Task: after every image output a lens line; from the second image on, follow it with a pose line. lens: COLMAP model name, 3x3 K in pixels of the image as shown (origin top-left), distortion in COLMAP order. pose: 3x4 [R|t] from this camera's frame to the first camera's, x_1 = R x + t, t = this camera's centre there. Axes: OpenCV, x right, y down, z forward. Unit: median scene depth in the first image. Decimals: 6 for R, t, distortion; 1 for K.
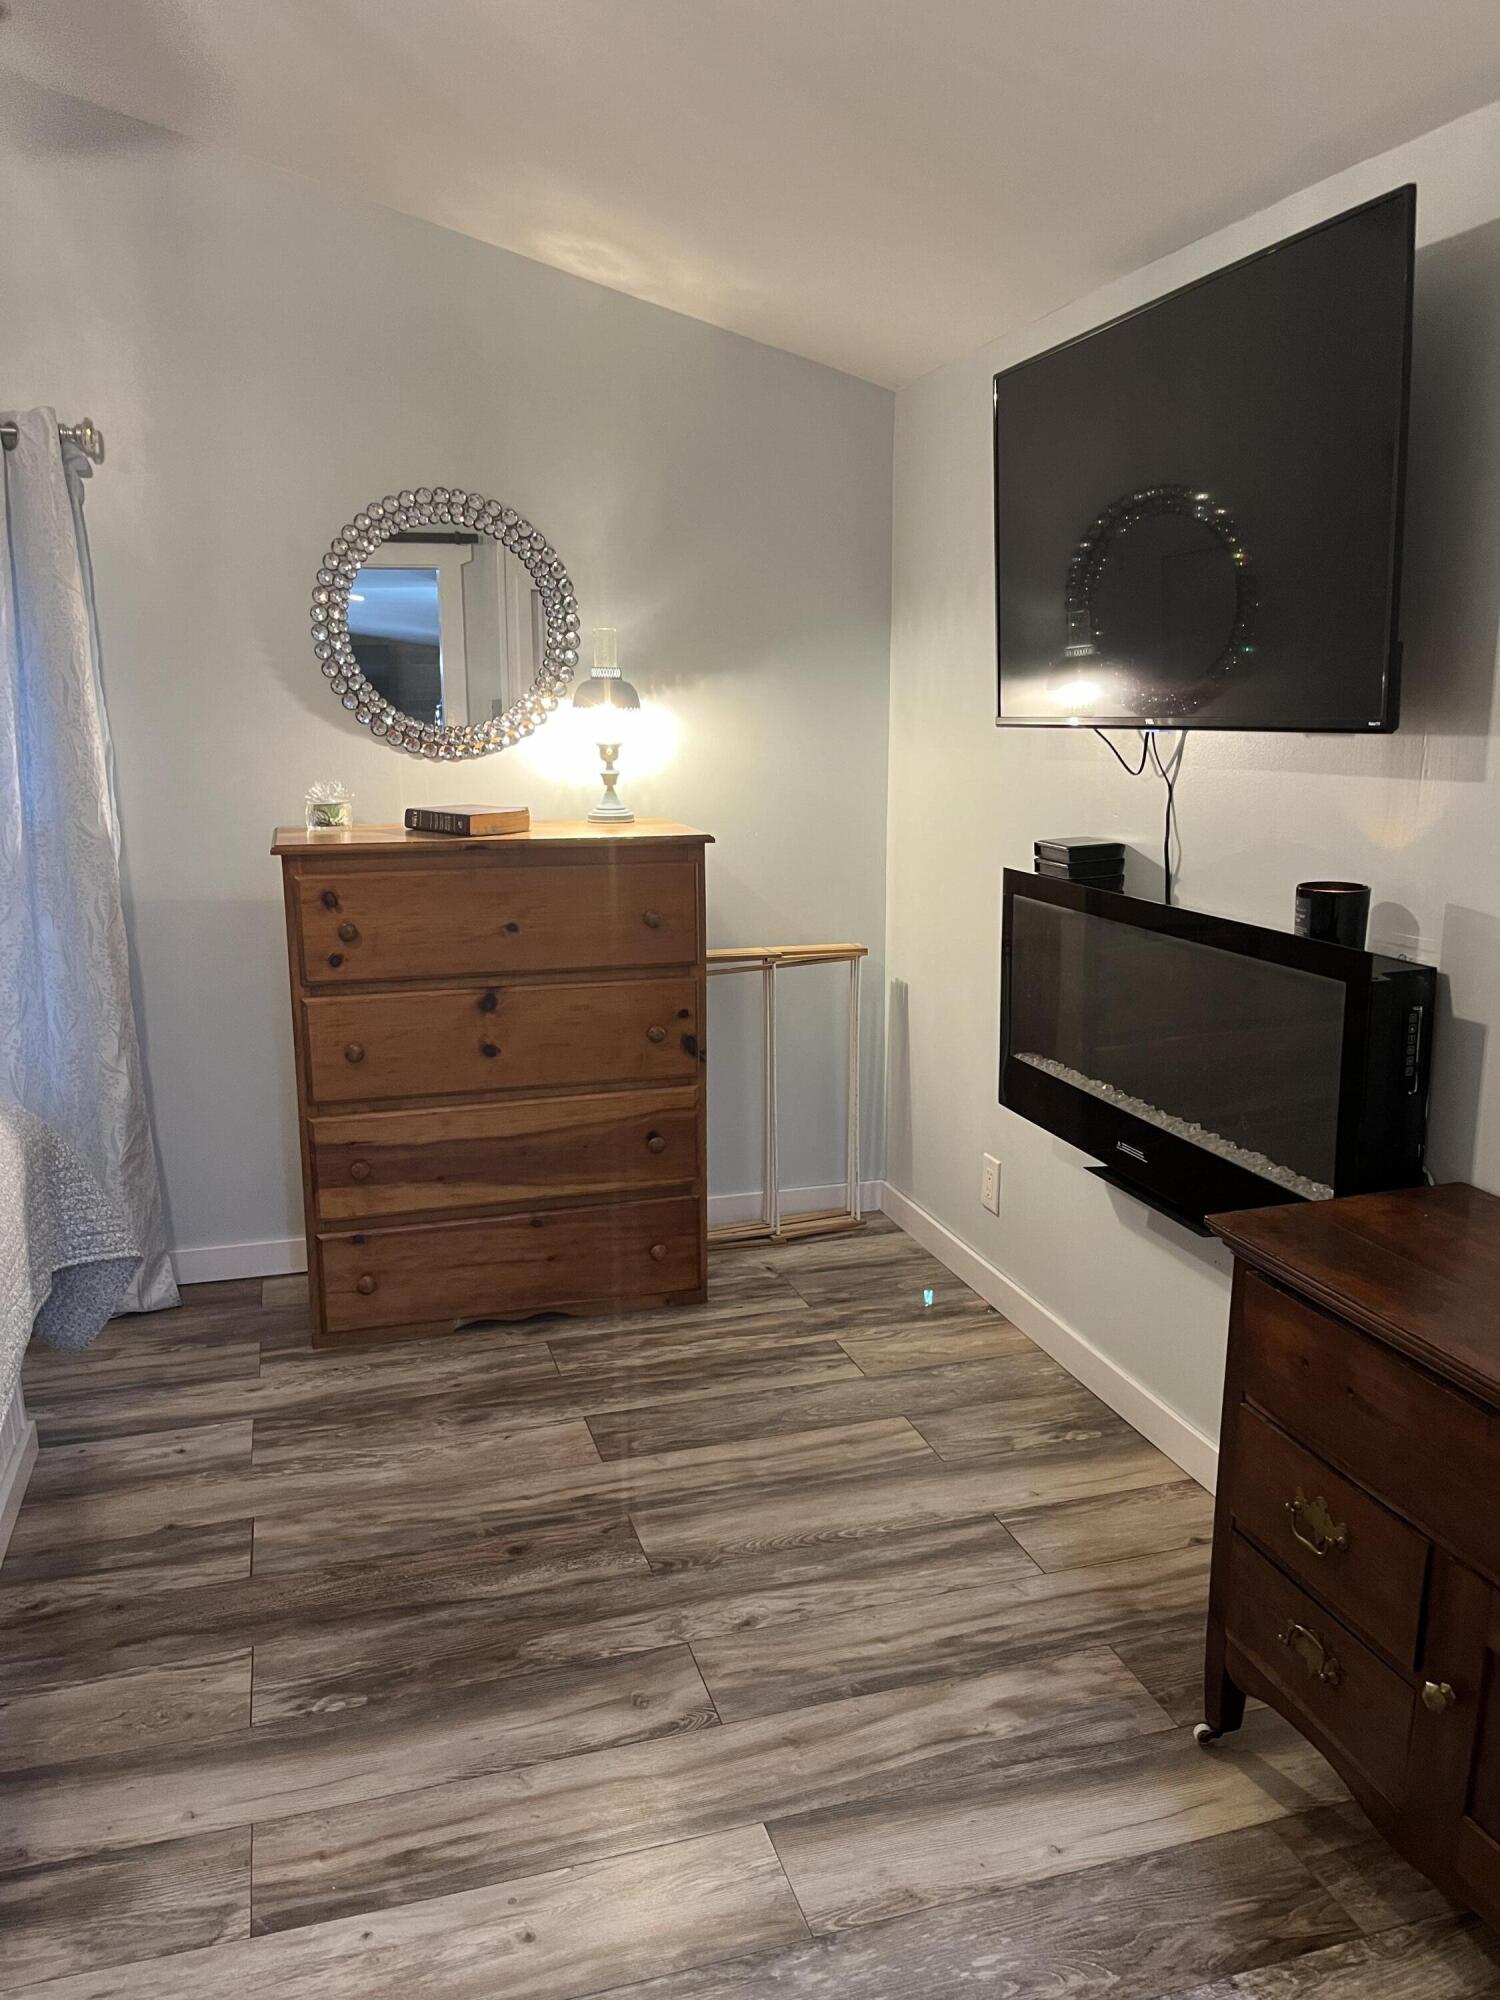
lens RADIAL K [[1522.4, 0, 788.5], [0, 1522.4, 1003.9], [0, 0, 1]] dist [0.066024, -0.091616]
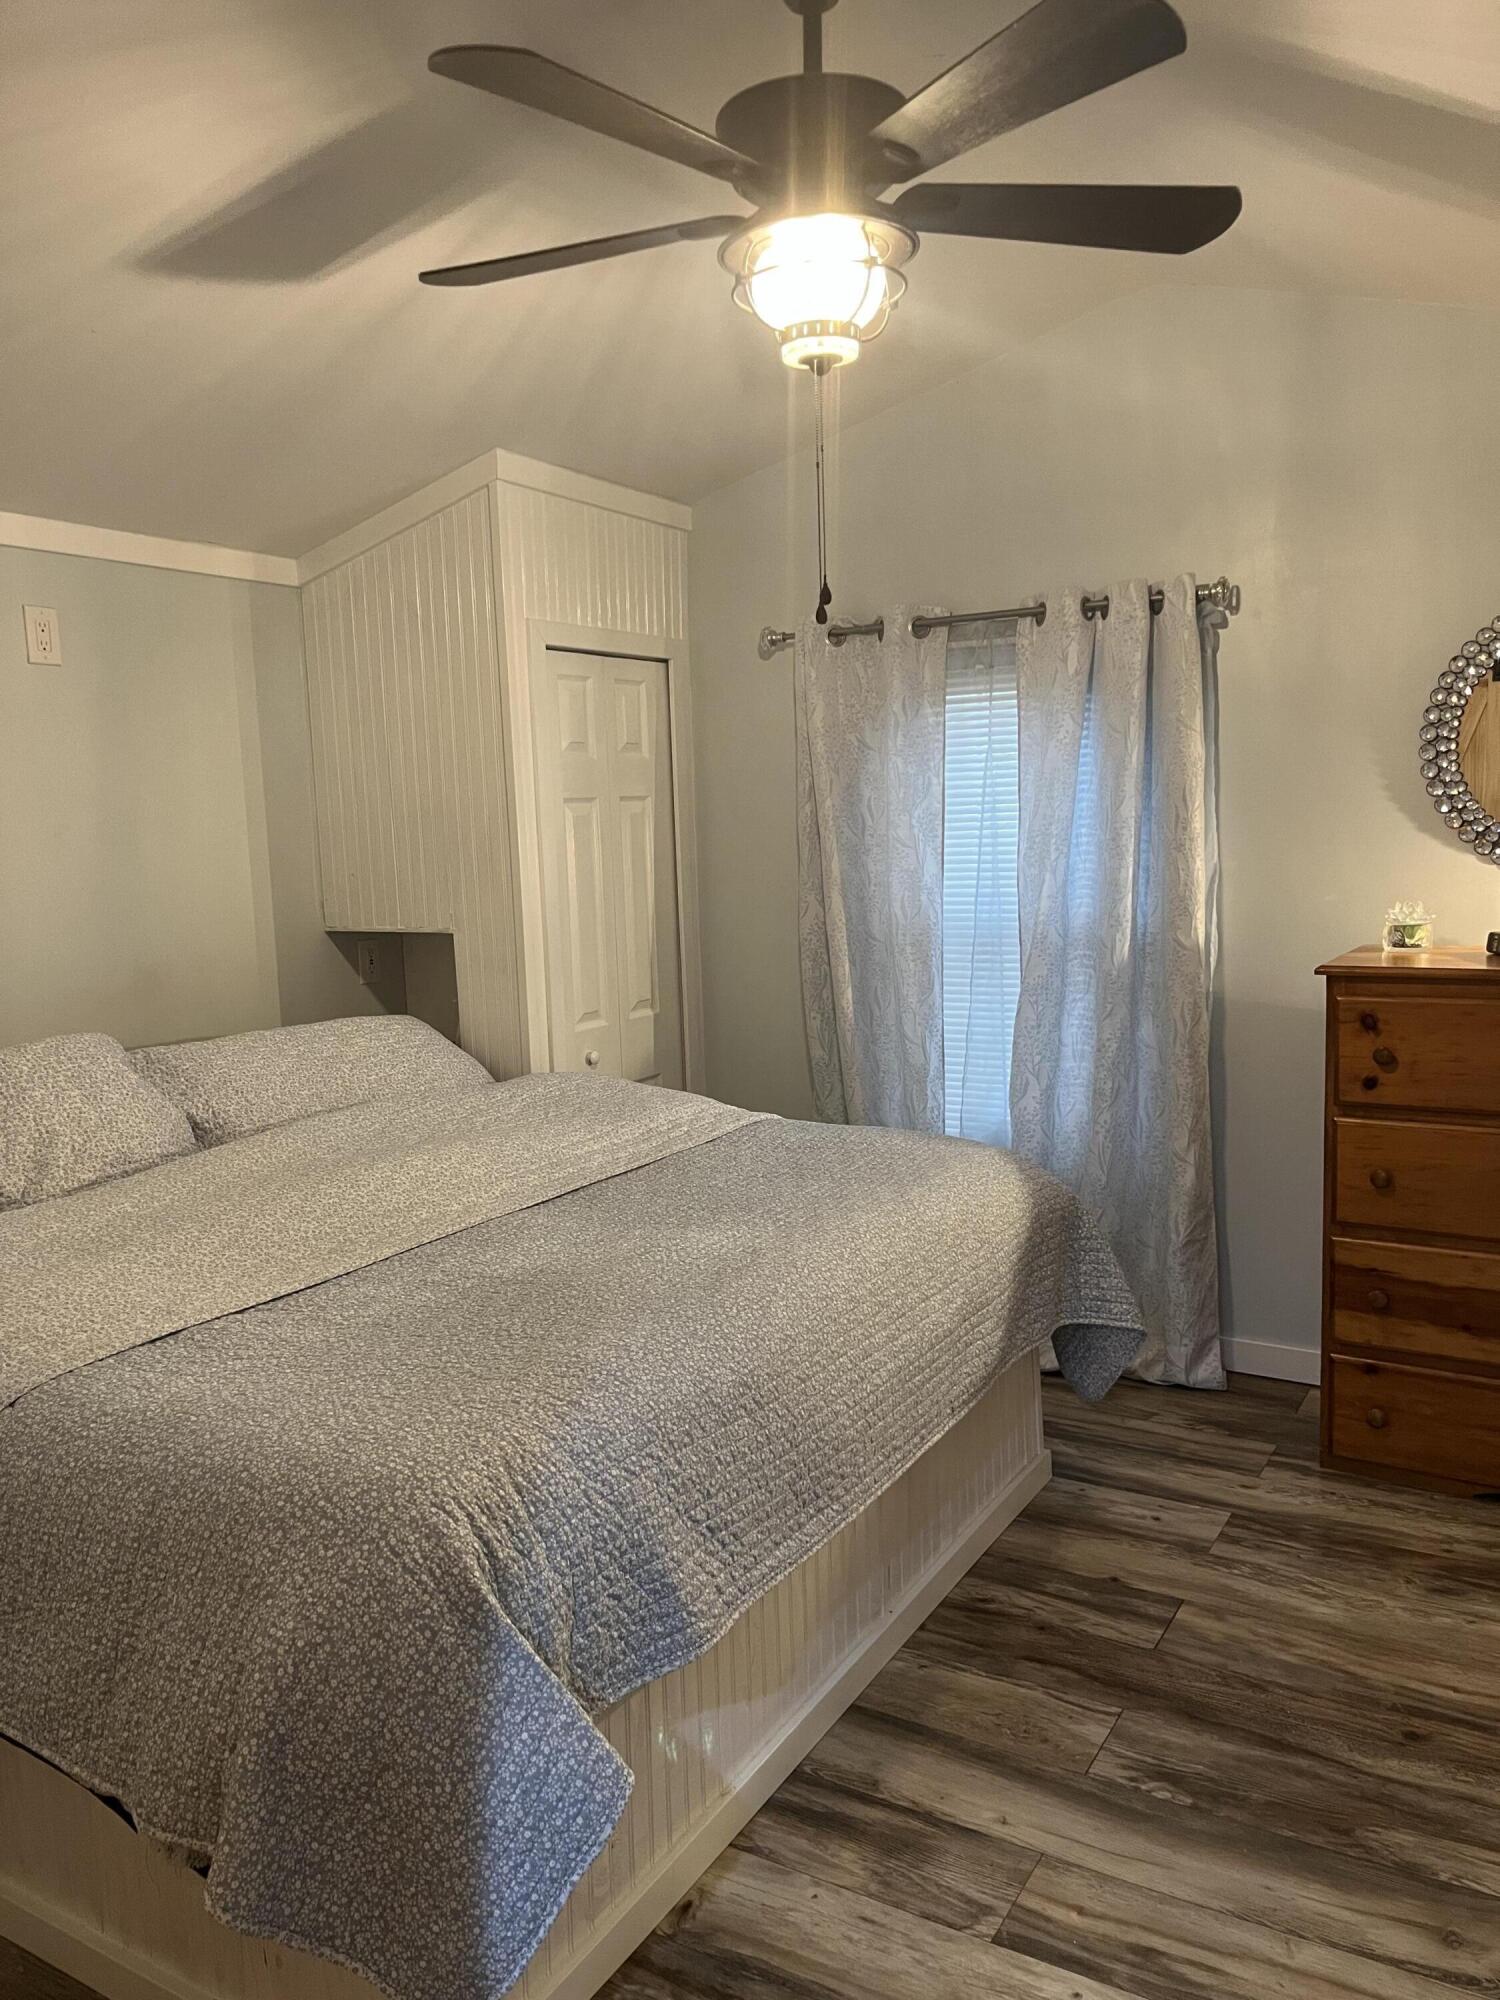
lens RADIAL K [[1522.4, 0, 741.7], [0, 1522.4, 1010.0], [0, 0, 1]] dist [0.066024, -0.091616]
pose [[0.661093, 0.075514, -0.746495, 0.173620], [-0.116661, 0.993168, -0.002848, -0.024947], [0.741179, 0.088969, 0.665385, 0.029006]]
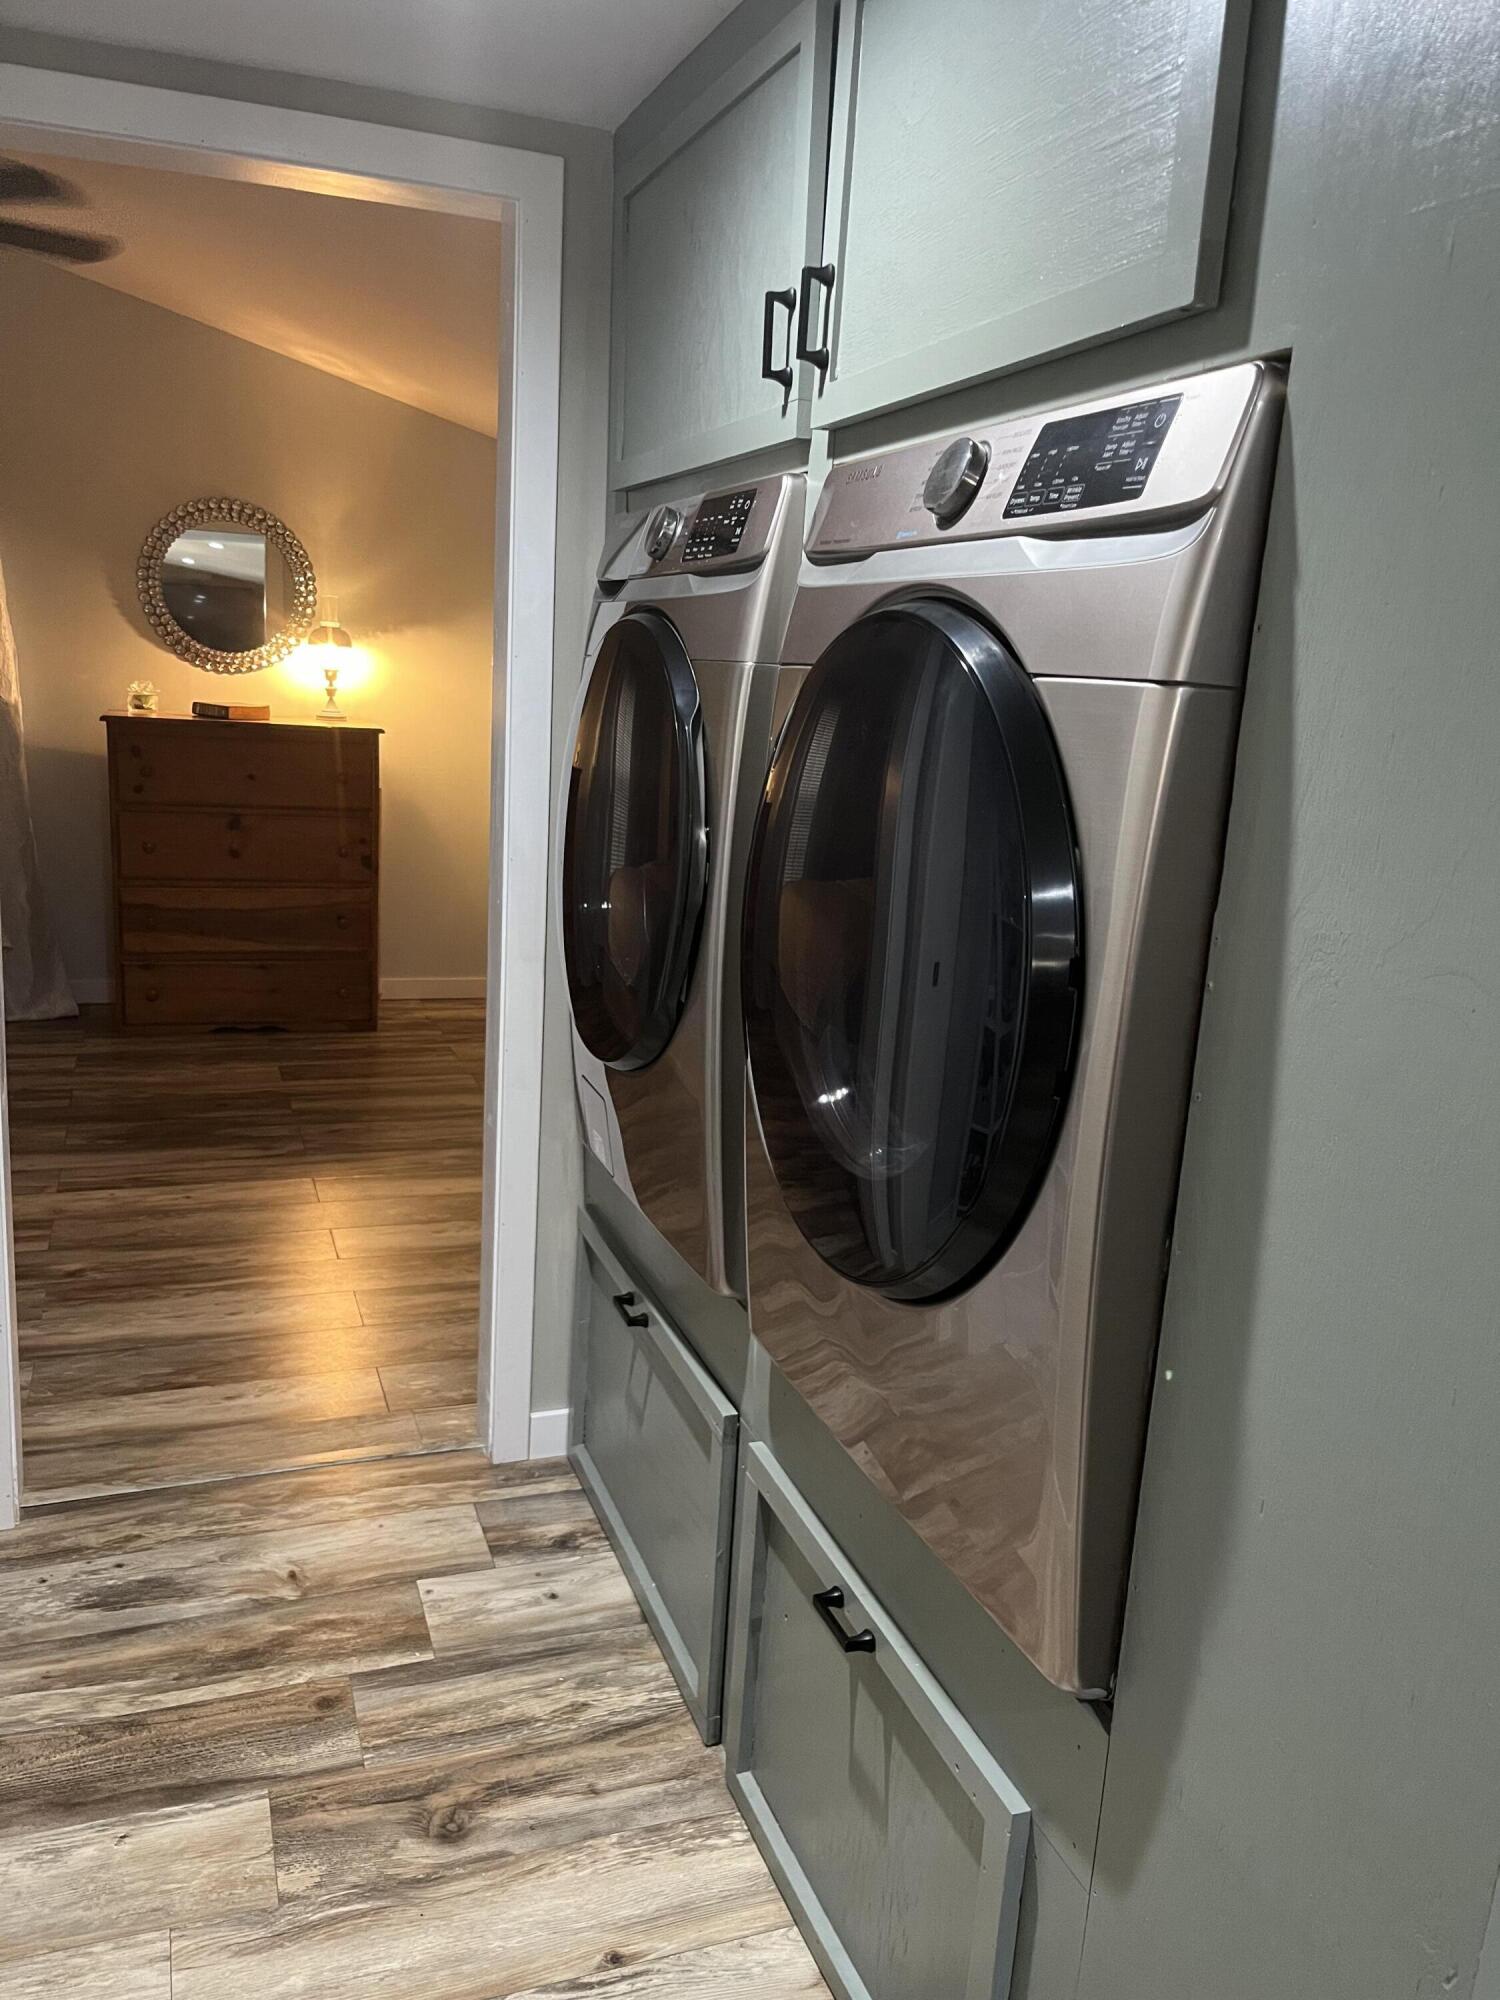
lens RADIAL K [[1522.4, 0, 765.9], [0, 1522.4, 1002.4], [0, 0, 1]] dist [0.066024, -0.091616]
pose [[0.996418, 0.050976, 0.067466, 0.269619], [-0.052456, 0.998416, 0.020350, 0.129303], [-0.066322, -0.023816, 0.997514, -0.680853]]
